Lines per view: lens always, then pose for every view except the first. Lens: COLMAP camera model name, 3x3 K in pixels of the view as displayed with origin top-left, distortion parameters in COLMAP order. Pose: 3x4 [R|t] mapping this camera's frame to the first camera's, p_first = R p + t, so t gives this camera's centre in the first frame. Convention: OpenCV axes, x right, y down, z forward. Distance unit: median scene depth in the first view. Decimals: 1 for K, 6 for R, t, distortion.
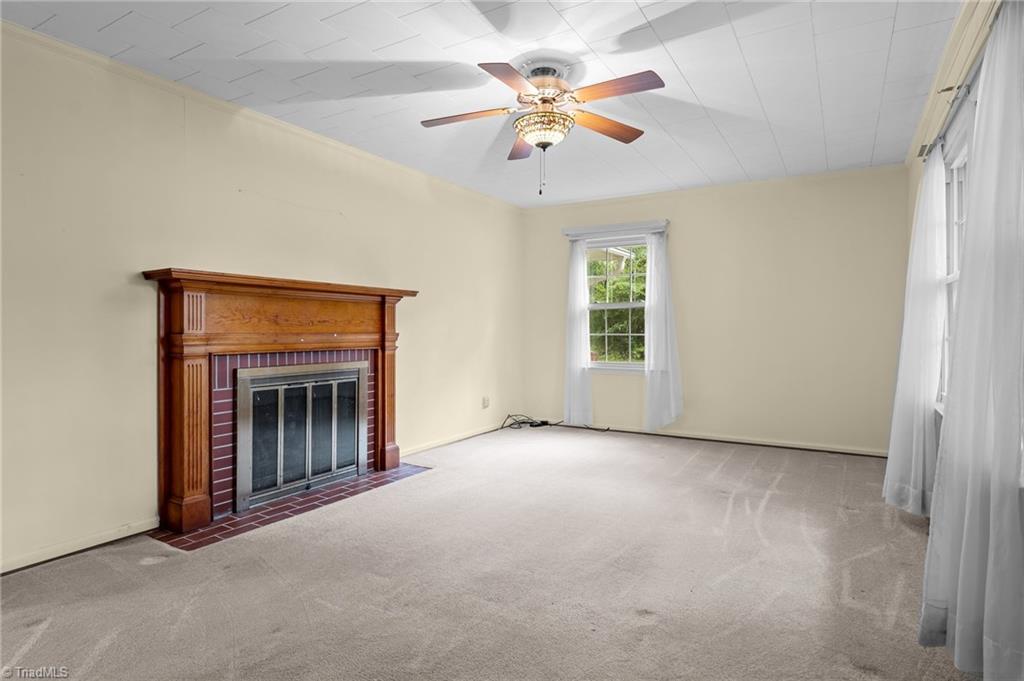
lens RADIAL K [[557.5, 0, 516.8], [0, 557.5, 339.0], [0, 0, 1]] dist [0.001984, -0.001943]
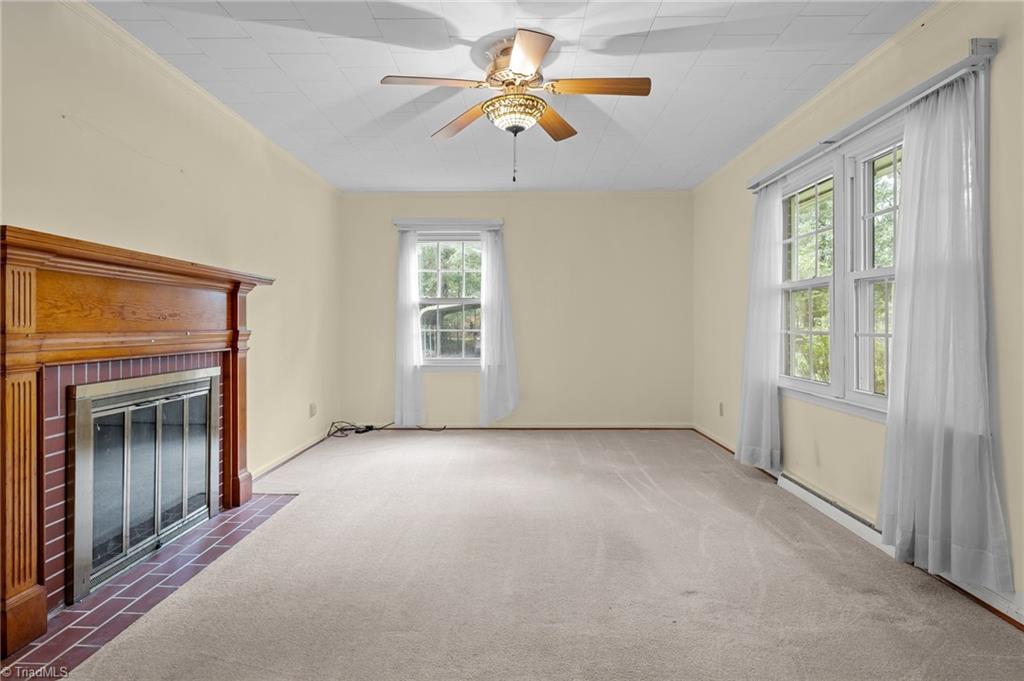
lens RADIAL K [[557.5, 0, 513.2], [0, 557.5, 333.8], [0, 0, 1]] dist [0.001984, -0.001943]
pose [[0.864820, -0.009940, 0.501983, -0.338493], [0.011156, 0.999938, 0.000580, -0.002272], [-0.501957, 0.005099, 0.864877, 0.147745]]
